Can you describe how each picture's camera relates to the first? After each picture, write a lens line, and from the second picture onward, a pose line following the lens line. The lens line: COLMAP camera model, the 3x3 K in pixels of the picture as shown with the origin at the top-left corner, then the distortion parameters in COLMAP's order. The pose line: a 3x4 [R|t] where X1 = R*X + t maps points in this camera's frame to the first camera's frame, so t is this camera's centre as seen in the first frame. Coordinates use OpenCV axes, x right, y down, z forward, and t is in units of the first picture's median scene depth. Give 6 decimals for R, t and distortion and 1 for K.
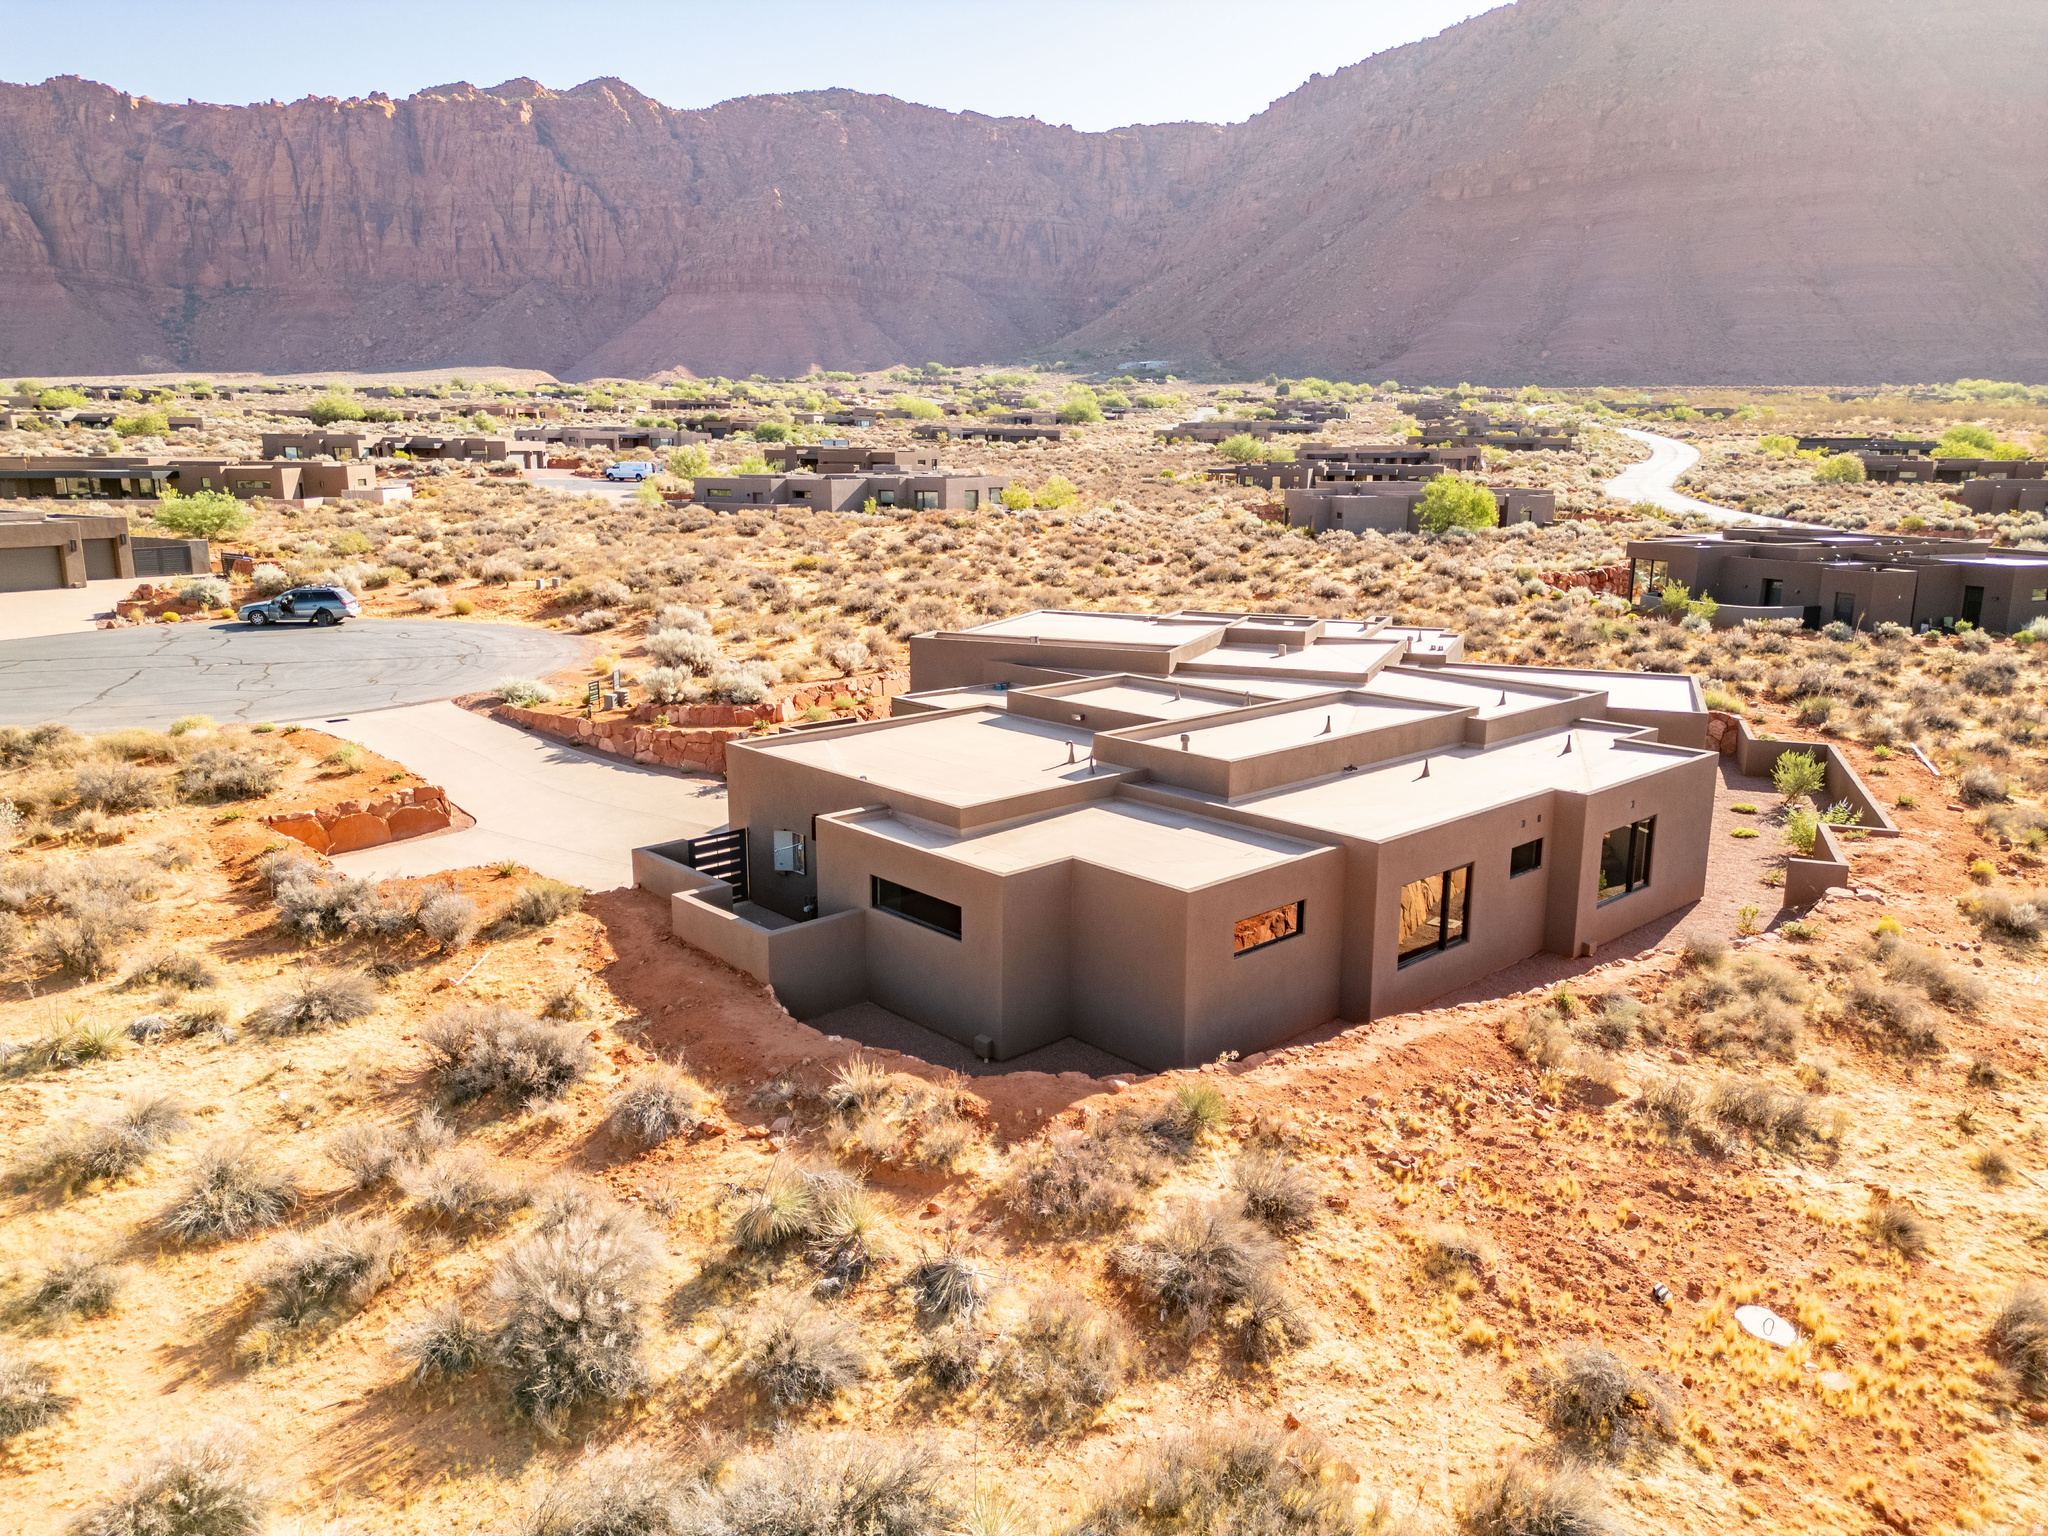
lens RADIAL K [[1441.1, 0, 1023.3], [0, 1441.1, 737.0], [0, 0, 1]] dist [0.032427, -0.007028]
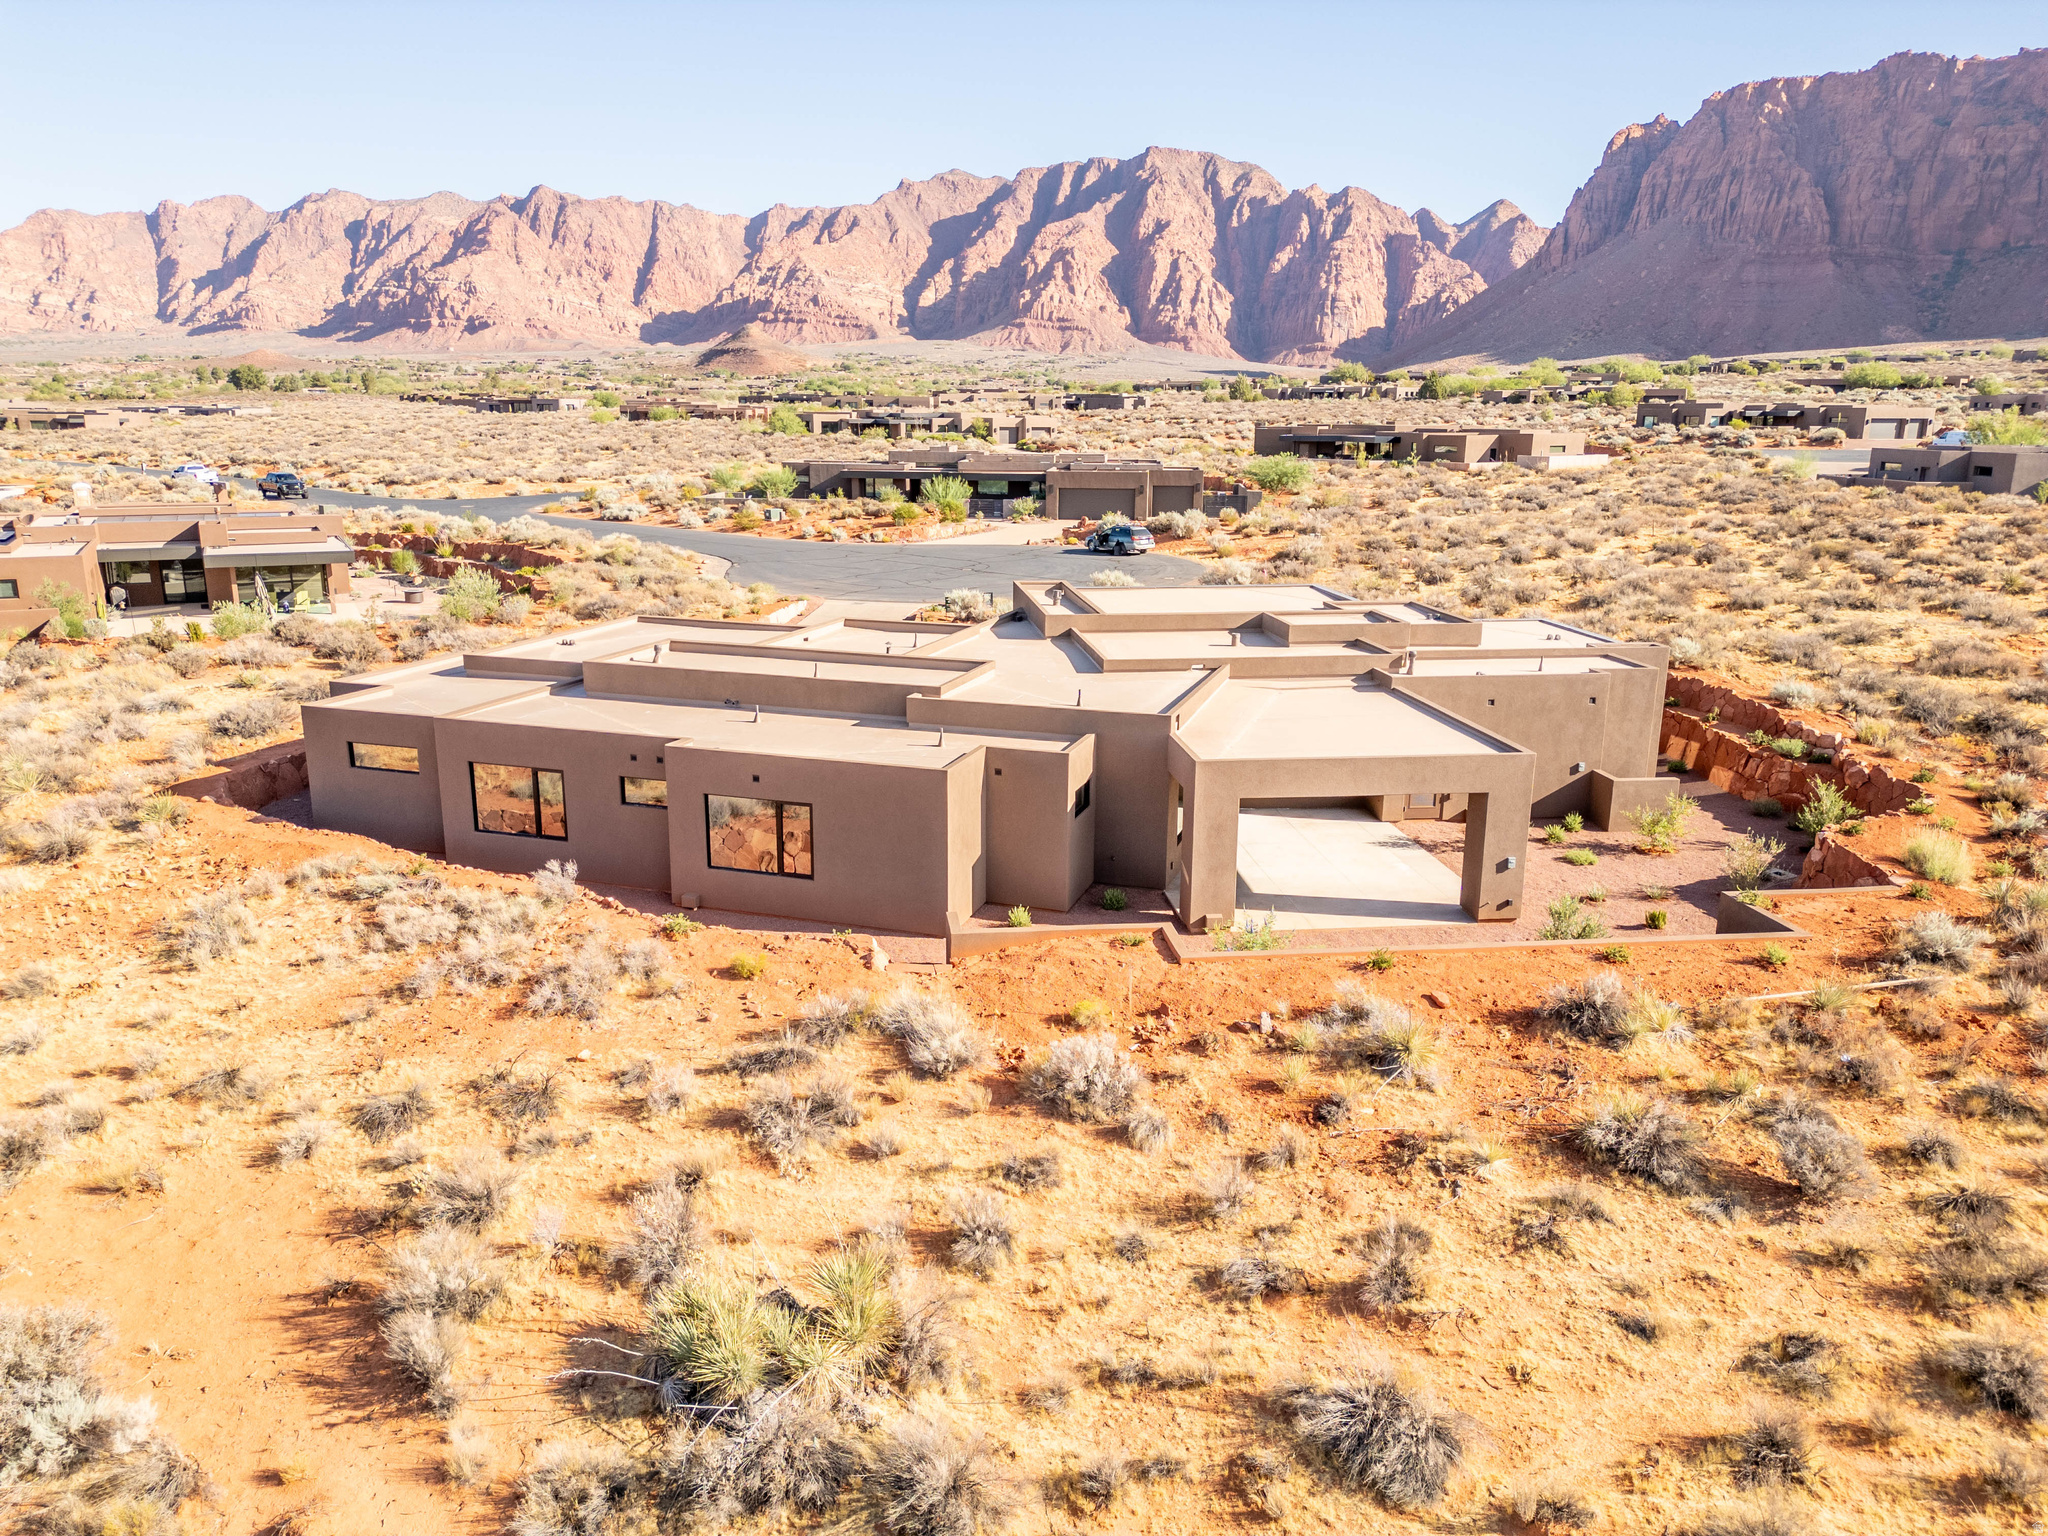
lens RADIAL K [[1441.1, 0, 1023.3], [0, 1441.1, 737.0], [0, 0, 1]] dist [0.032427, -0.007028]
pose [[0.485223, 0.195400, -0.852278, 1.724082], [-0.179491, 0.976212, 0.121625, -0.169663], [0.855770, 0.093961, 0.508753, 0.874283]]
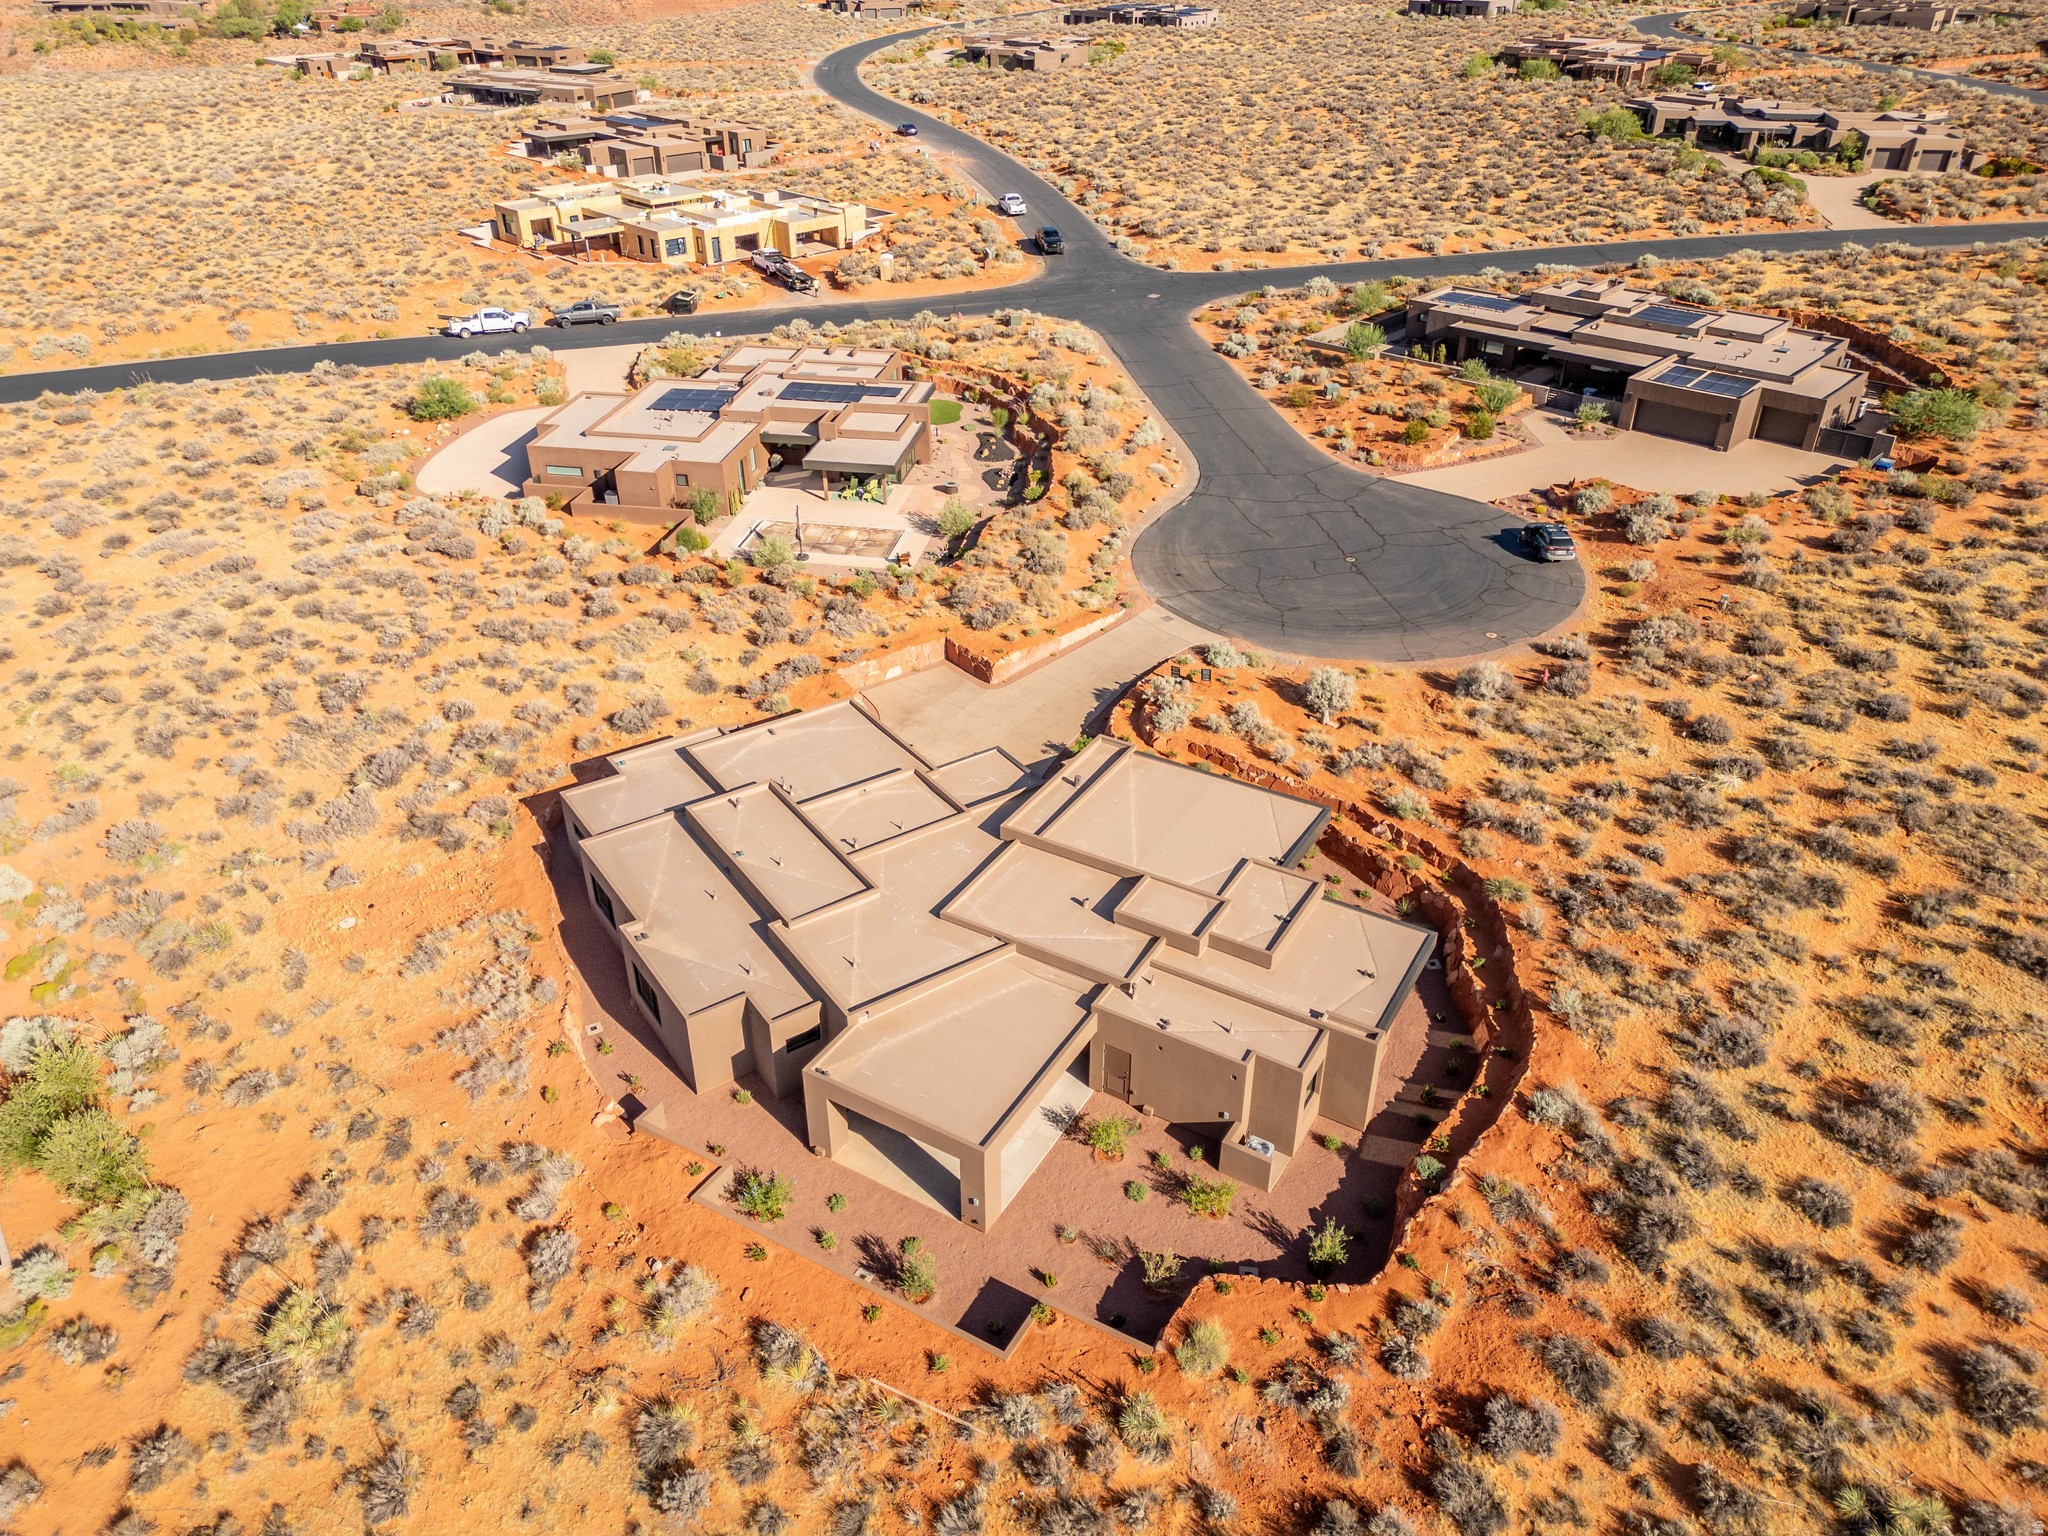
lens RADIAL K [[1429.4, 0, 1024.0], [0, 1429.4, 768.0], [0, 0, 1]] dist [0.038295, -0.047138]
pose [[-0.149755, 0.516215, -0.843265, 2.178578], [-0.190768, 0.821771, 0.536936, -1.505371], [0.970145, 0.241277, -0.024587, 1.874879]]
